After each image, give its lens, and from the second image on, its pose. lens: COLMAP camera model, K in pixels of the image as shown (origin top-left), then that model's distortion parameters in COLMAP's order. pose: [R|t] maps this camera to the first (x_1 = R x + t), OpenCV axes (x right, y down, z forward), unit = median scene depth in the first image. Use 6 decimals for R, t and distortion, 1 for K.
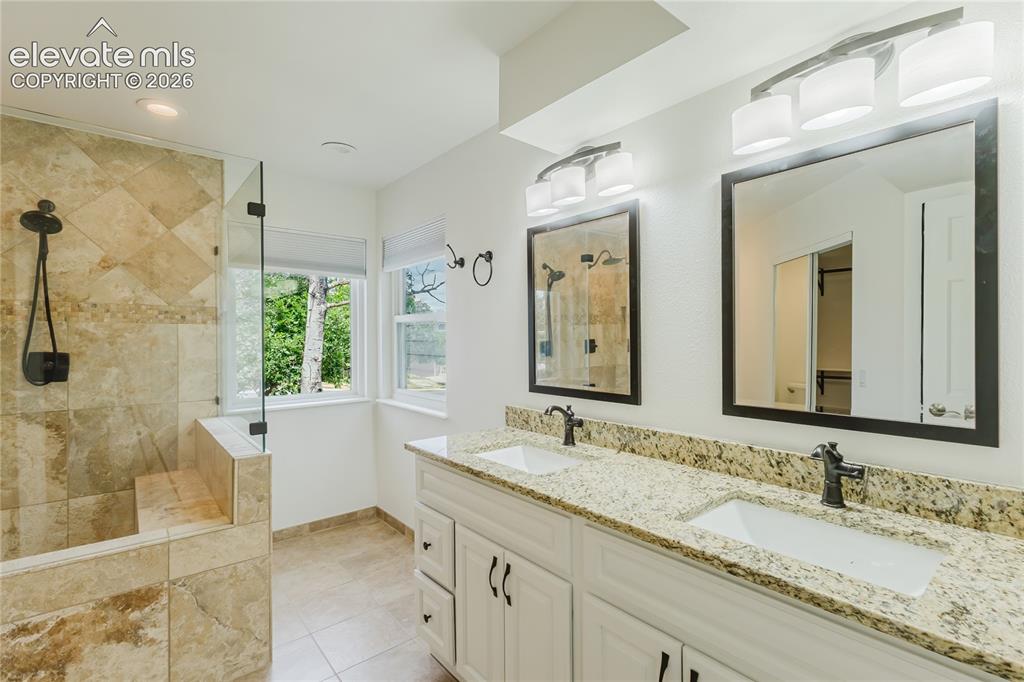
lens RADIAL K [[471.3, 0, 510.6], [0, 471.3, 340.4], [0, 0, 1]] dist [0.001702, -0.000905]
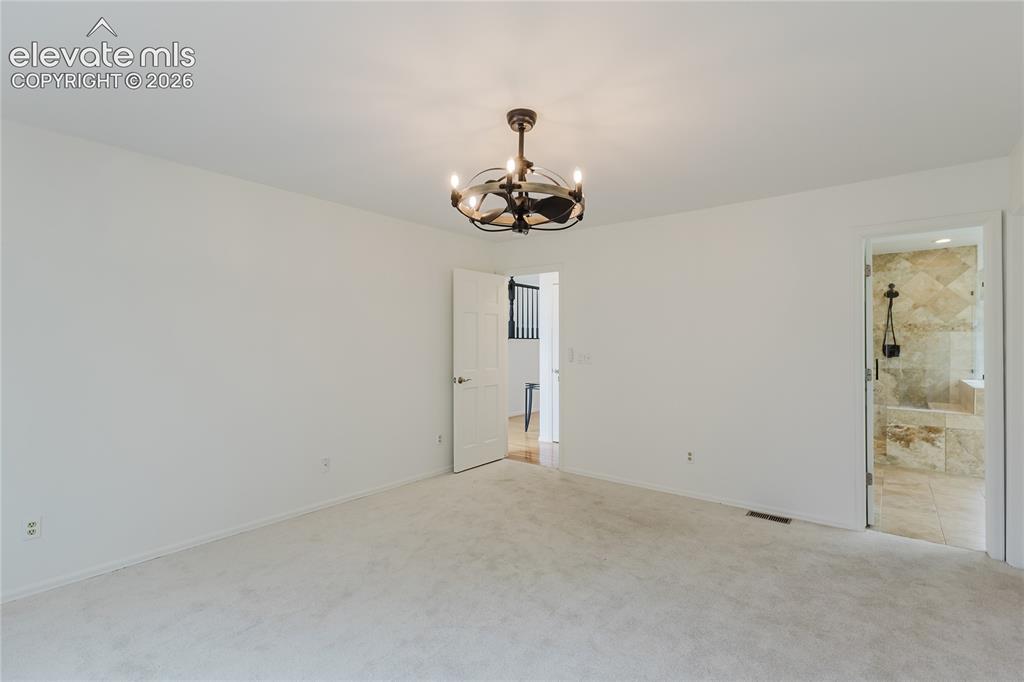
lens RADIAL K [[471.3, 0, 517.4], [0, 471.3, 342.5], [0, 0, 1]] dist [0.001702, -0.000905]
pose [[0.211681, 0.006010, -0.977320, 0.978558], [-0.001051, 0.999982, 0.005922, 0.001113], [0.977338, -0.000227, 0.211683, -1.381490]]
